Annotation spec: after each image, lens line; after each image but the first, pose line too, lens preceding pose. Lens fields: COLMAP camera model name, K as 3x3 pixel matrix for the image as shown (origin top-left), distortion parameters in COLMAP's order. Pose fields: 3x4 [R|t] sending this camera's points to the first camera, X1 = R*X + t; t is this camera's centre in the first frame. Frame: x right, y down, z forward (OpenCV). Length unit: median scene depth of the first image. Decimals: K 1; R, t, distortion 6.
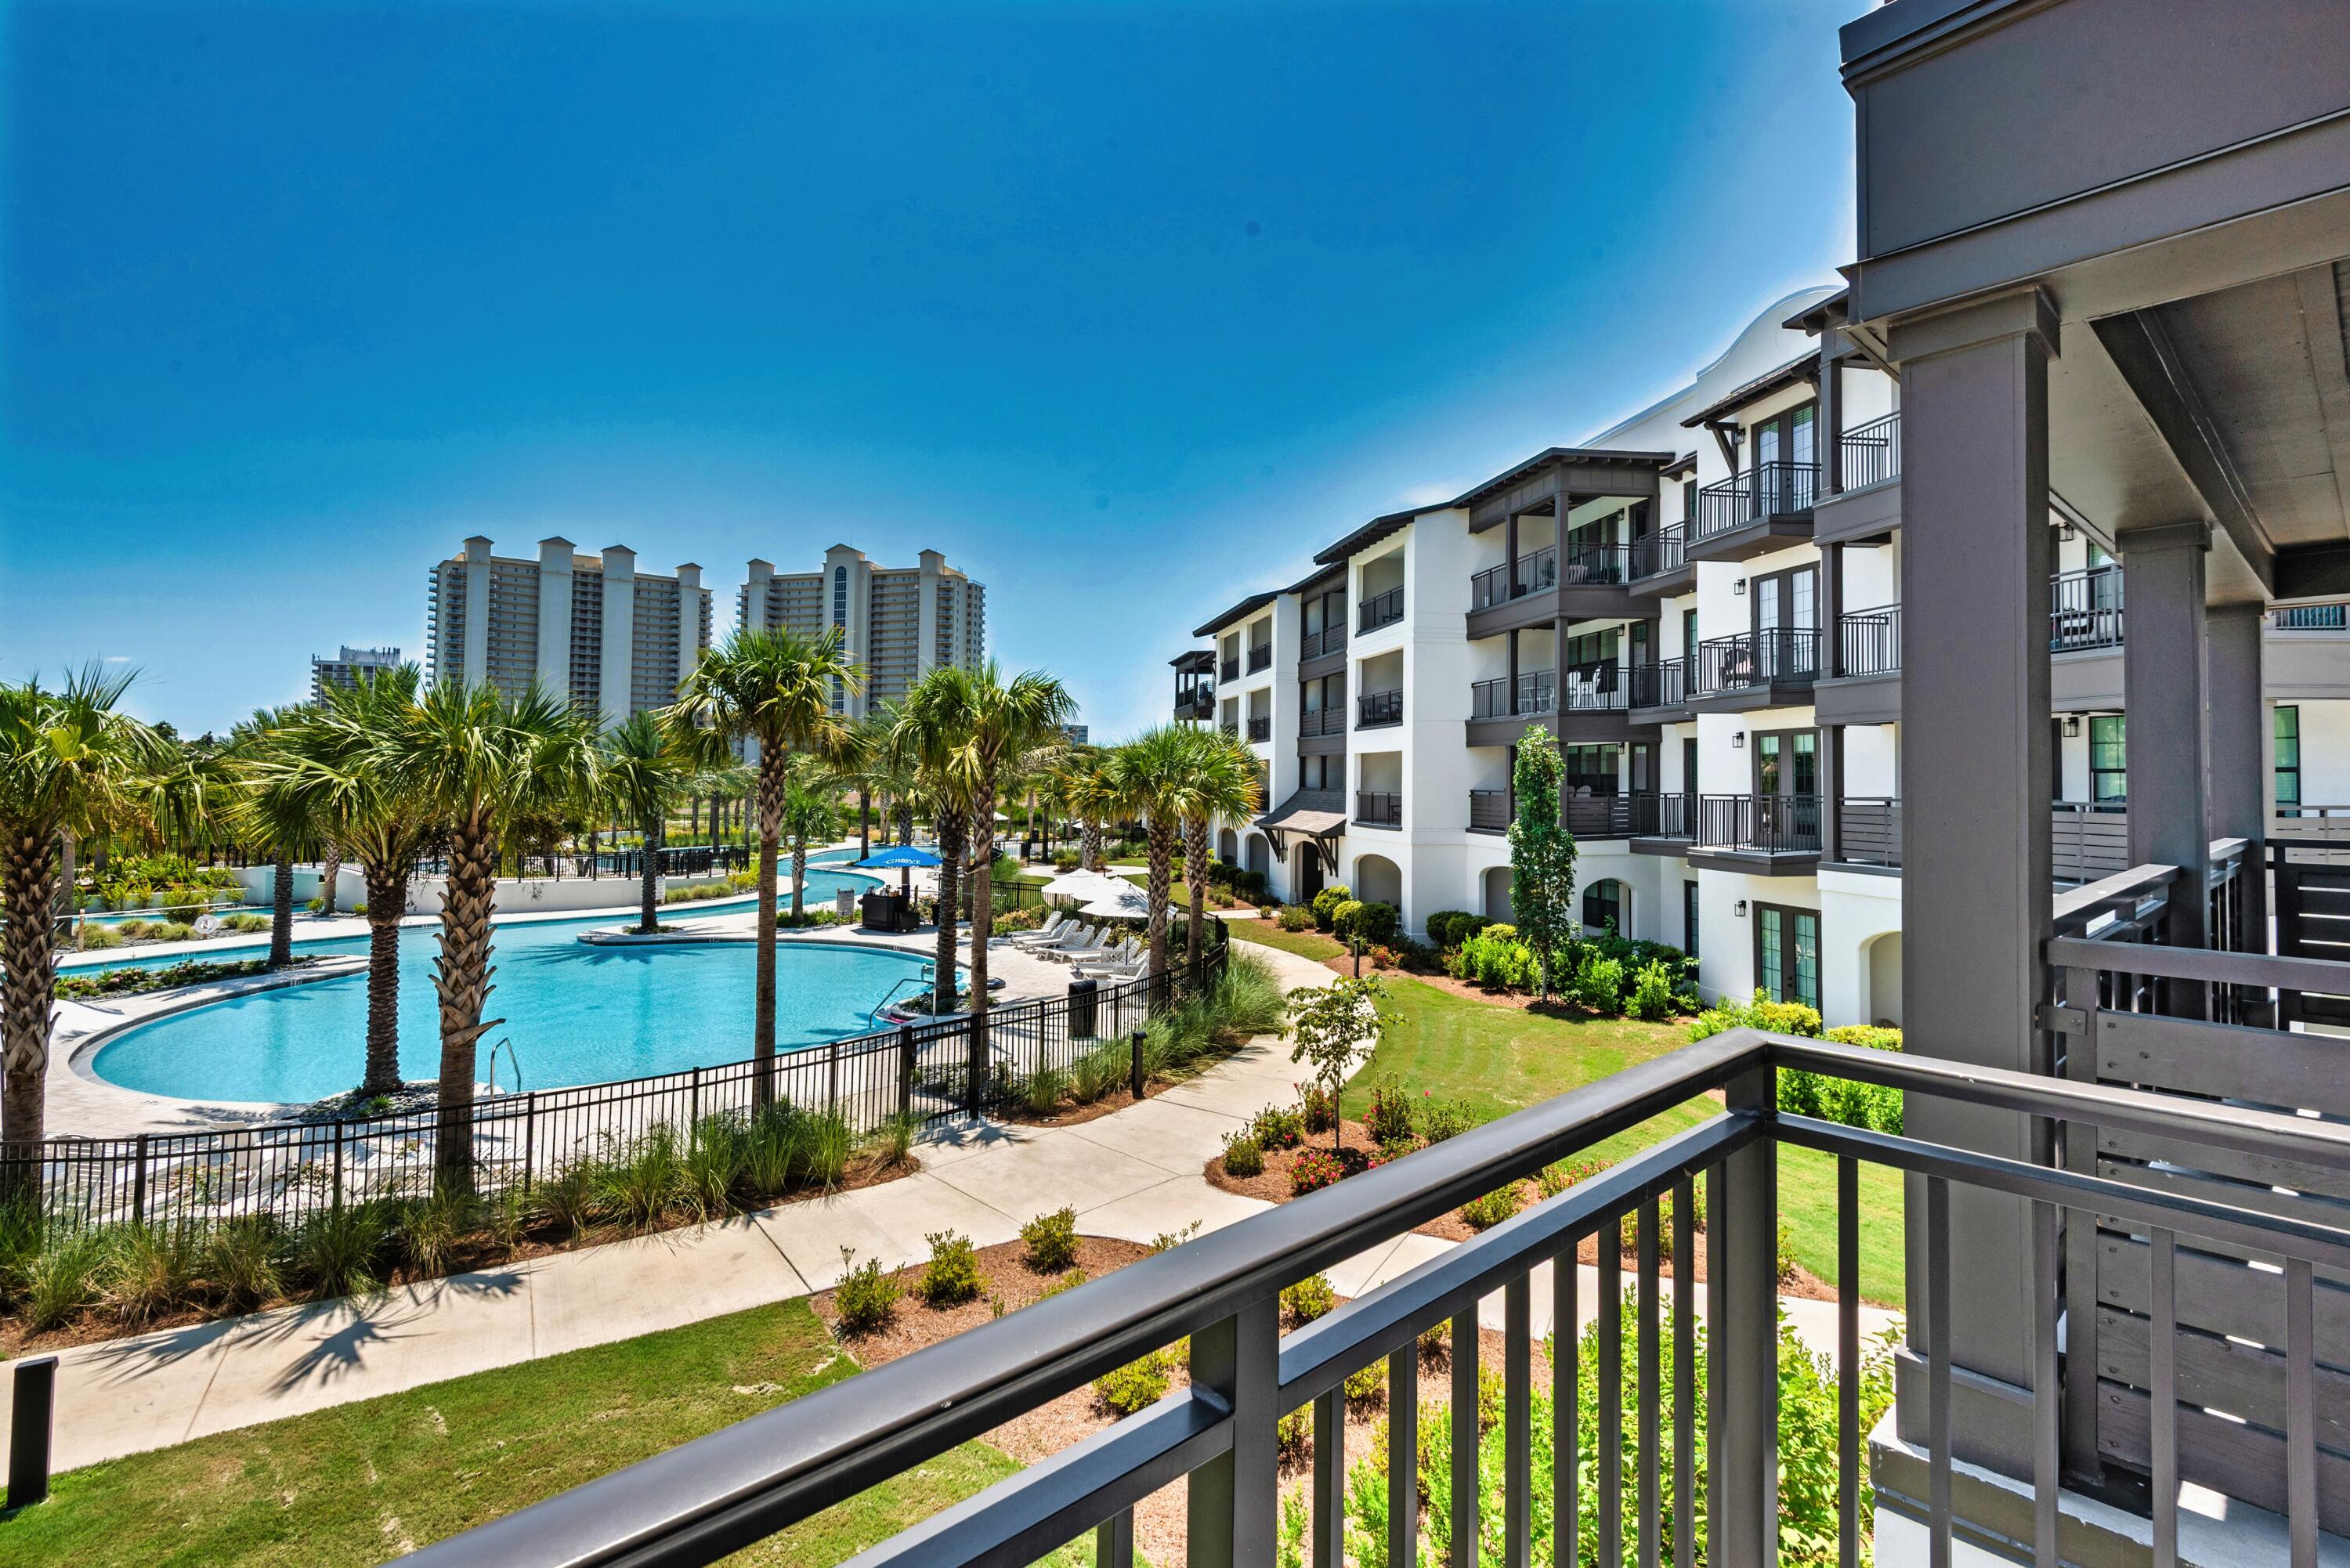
lens RADIAL K [[1075.0, 0, 1164.5], [0, 1075.0, 746.2], [0, 0, 1]] dist [0.043367, -0.030845]
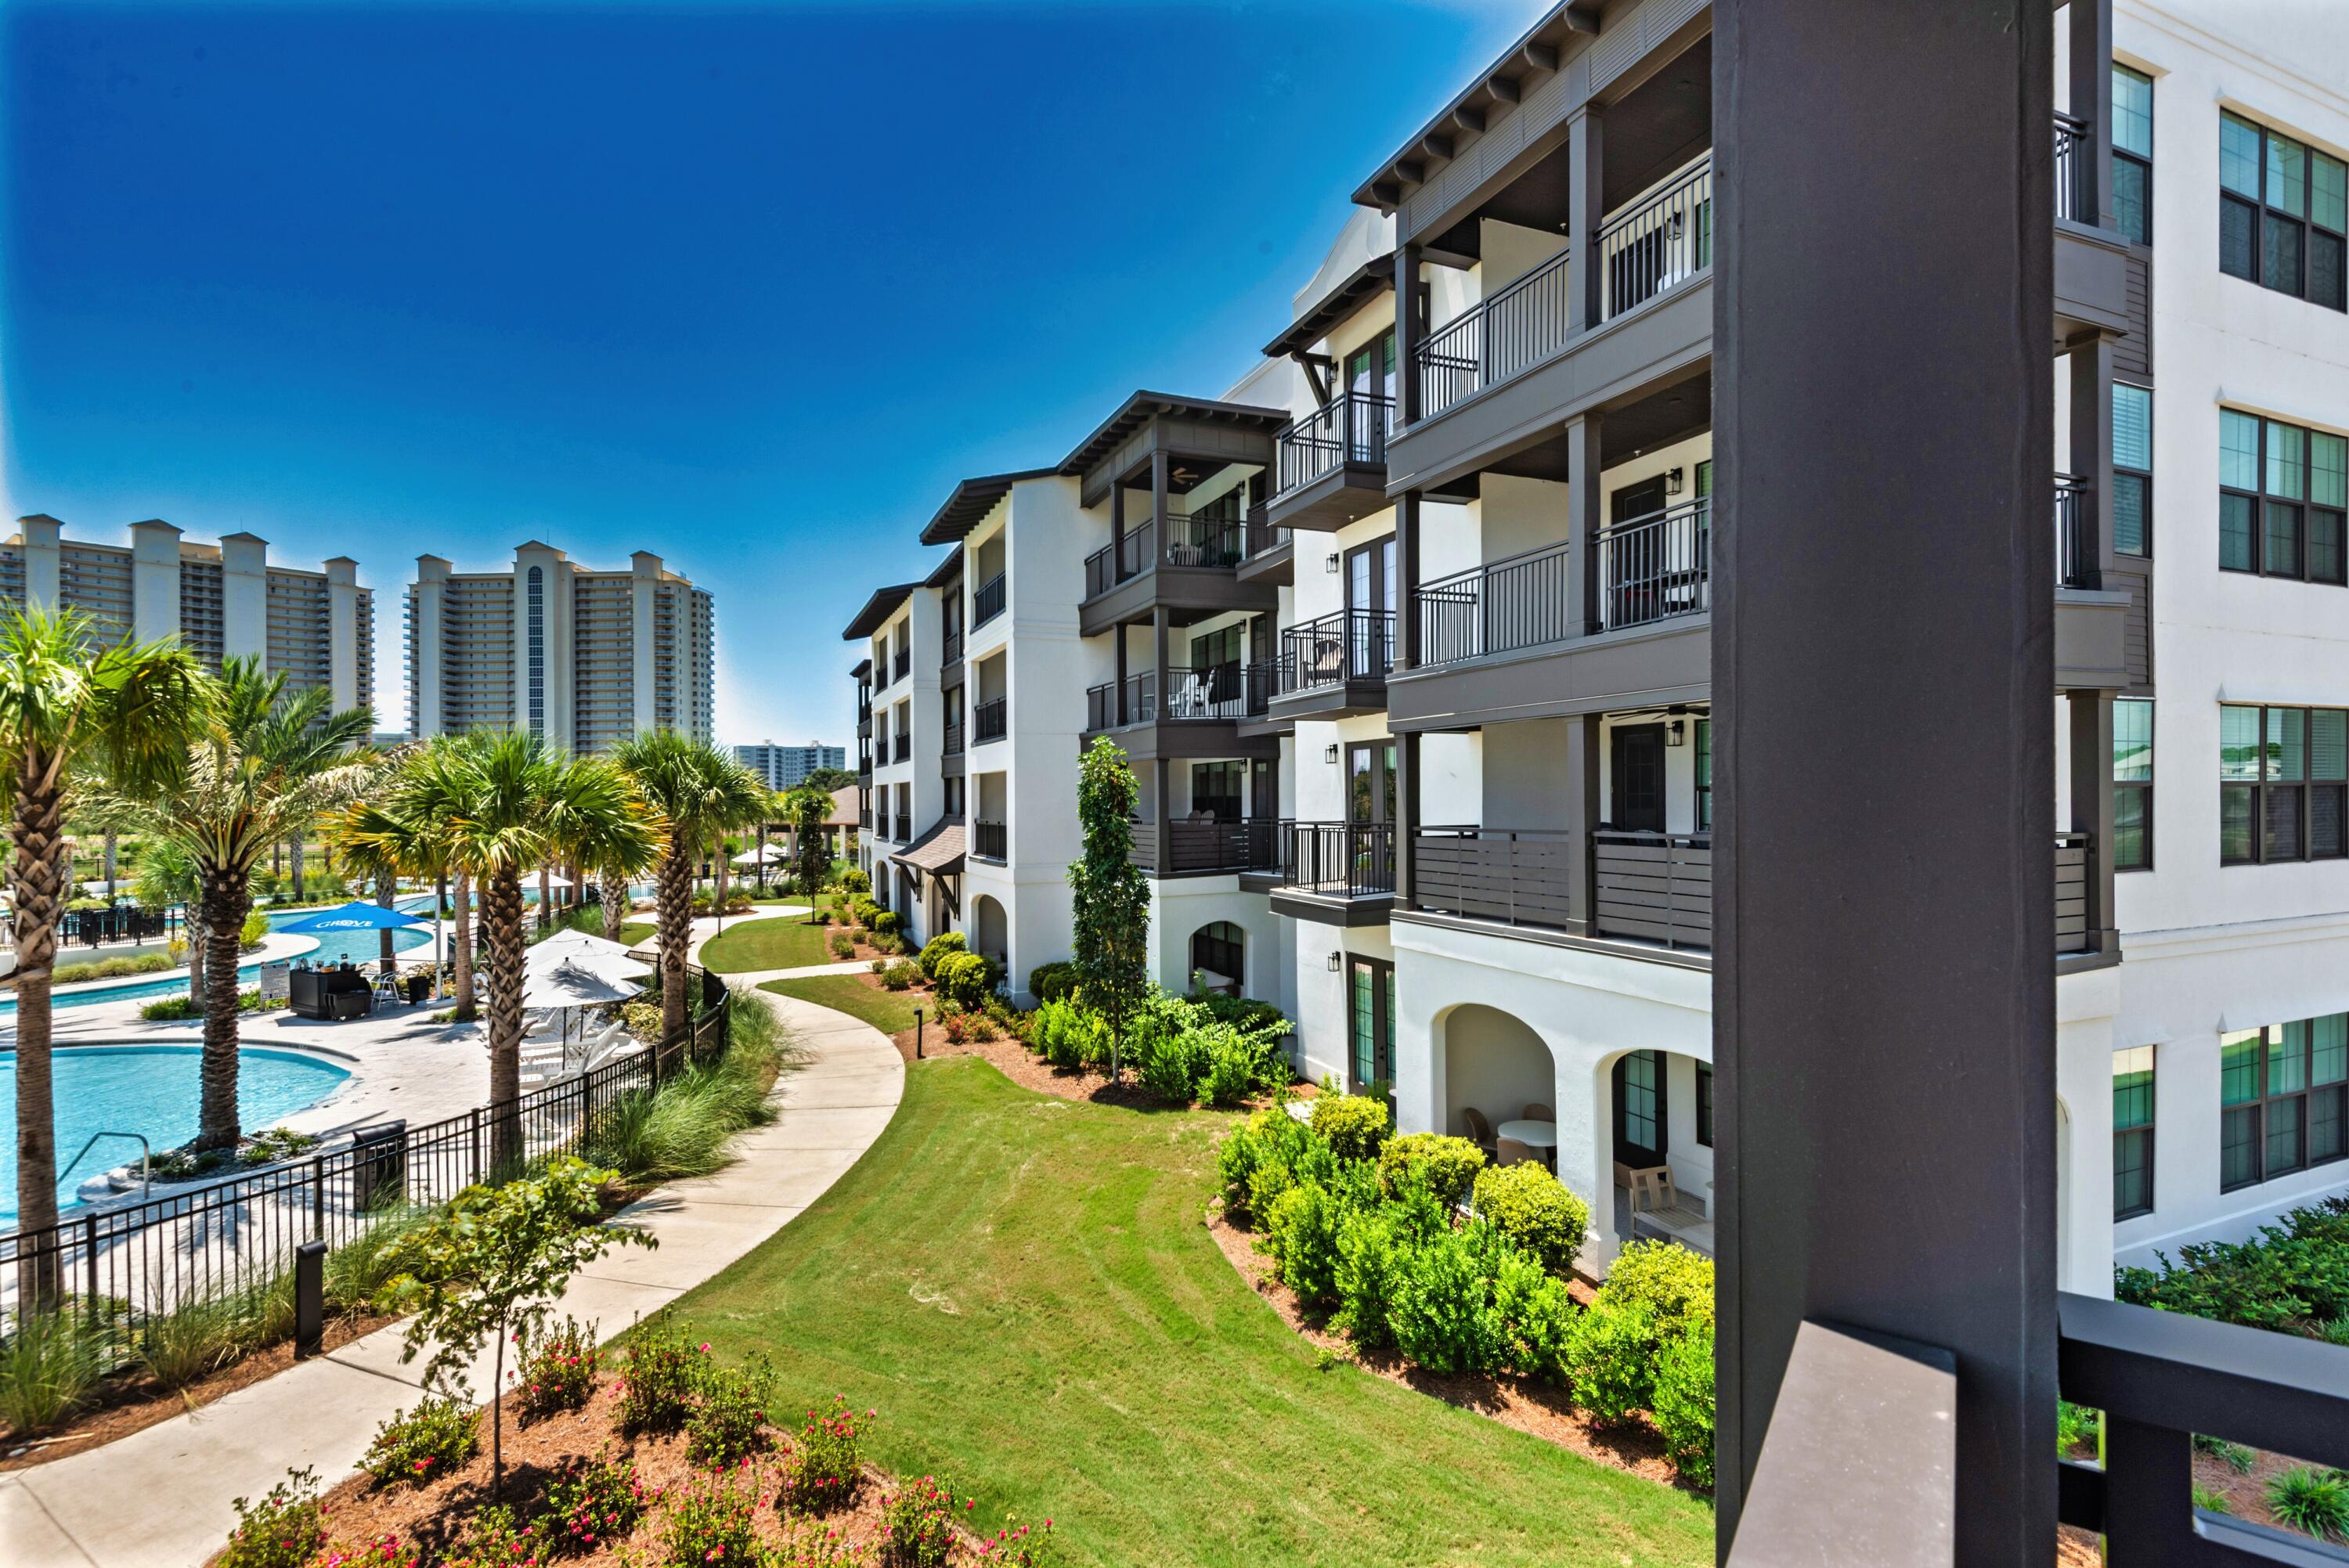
lens RADIAL K [[1083.2, 0, 1169.3], [0, 1083.2, 798.3], [0, 0, 1]] dist [0.033128, -0.020238]
pose [[0.976016, -0.011639, 0.217388, 0.168933], [0.005518, 0.999572, 0.028741, 0.002522], [-0.217629, -0.026852, 0.975662, 0.171016]]
